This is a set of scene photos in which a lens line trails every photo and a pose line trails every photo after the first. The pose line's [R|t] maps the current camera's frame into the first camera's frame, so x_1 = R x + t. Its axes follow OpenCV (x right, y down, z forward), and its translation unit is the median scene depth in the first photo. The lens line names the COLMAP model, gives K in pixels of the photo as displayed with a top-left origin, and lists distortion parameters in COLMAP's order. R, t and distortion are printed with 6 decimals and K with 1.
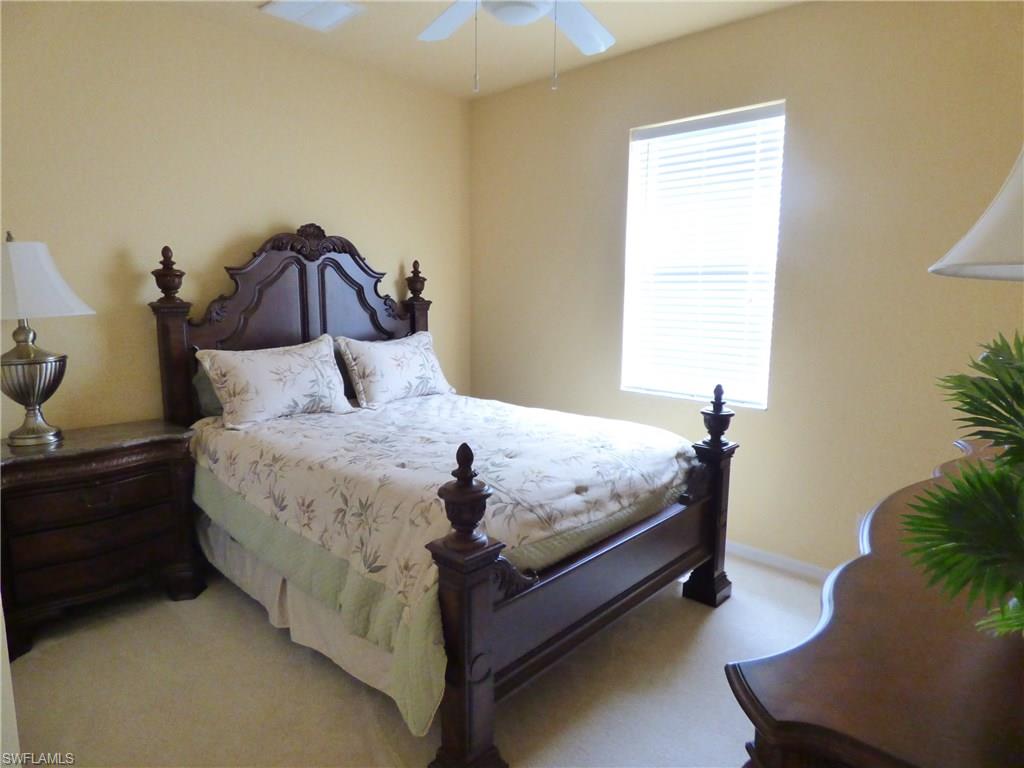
lens RADIAL K [[619.2, 0, 516.0], [0, 619.2, 388.2], [0, 0, 1]] dist [-0.002301, -0.000630]
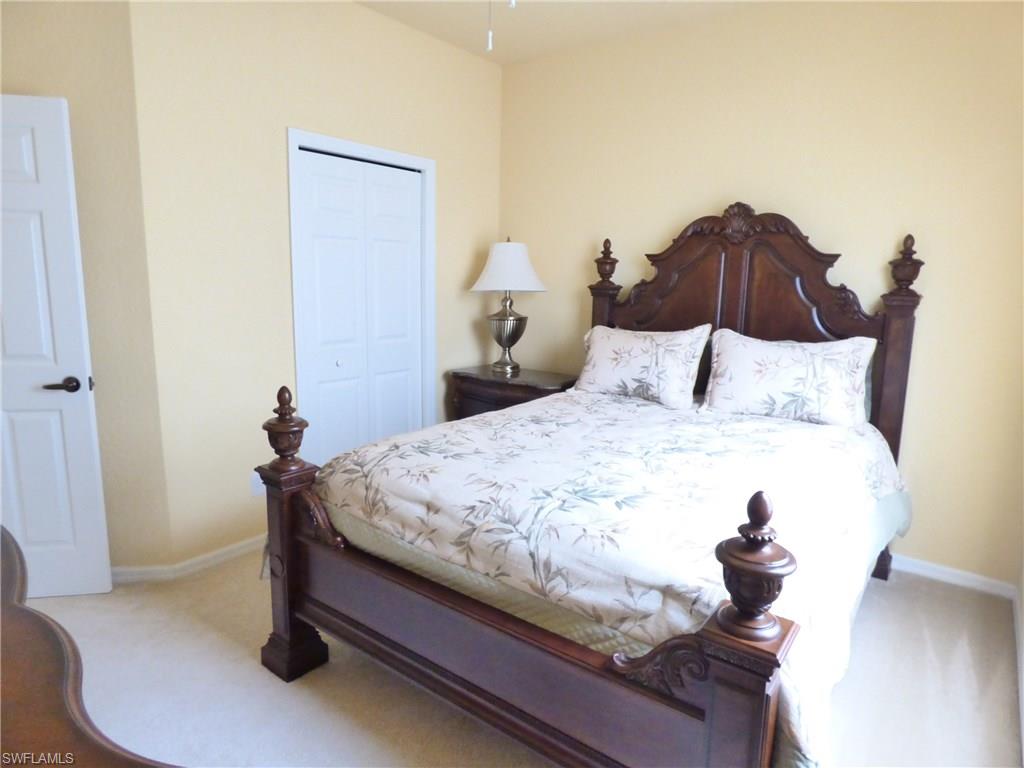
lens RADIAL K [[619.2, 0, 515.1], [0, 619.2, 377.6], [0, 0, 1]] dist [-0.002301, -0.000630]
pose [[0.092935, 0.159898, -0.982749, 0.736043], [-0.172414, 0.974694, 0.142283, -0.117213], [0.980631, 0.156216, 0.118152, 0.800464]]
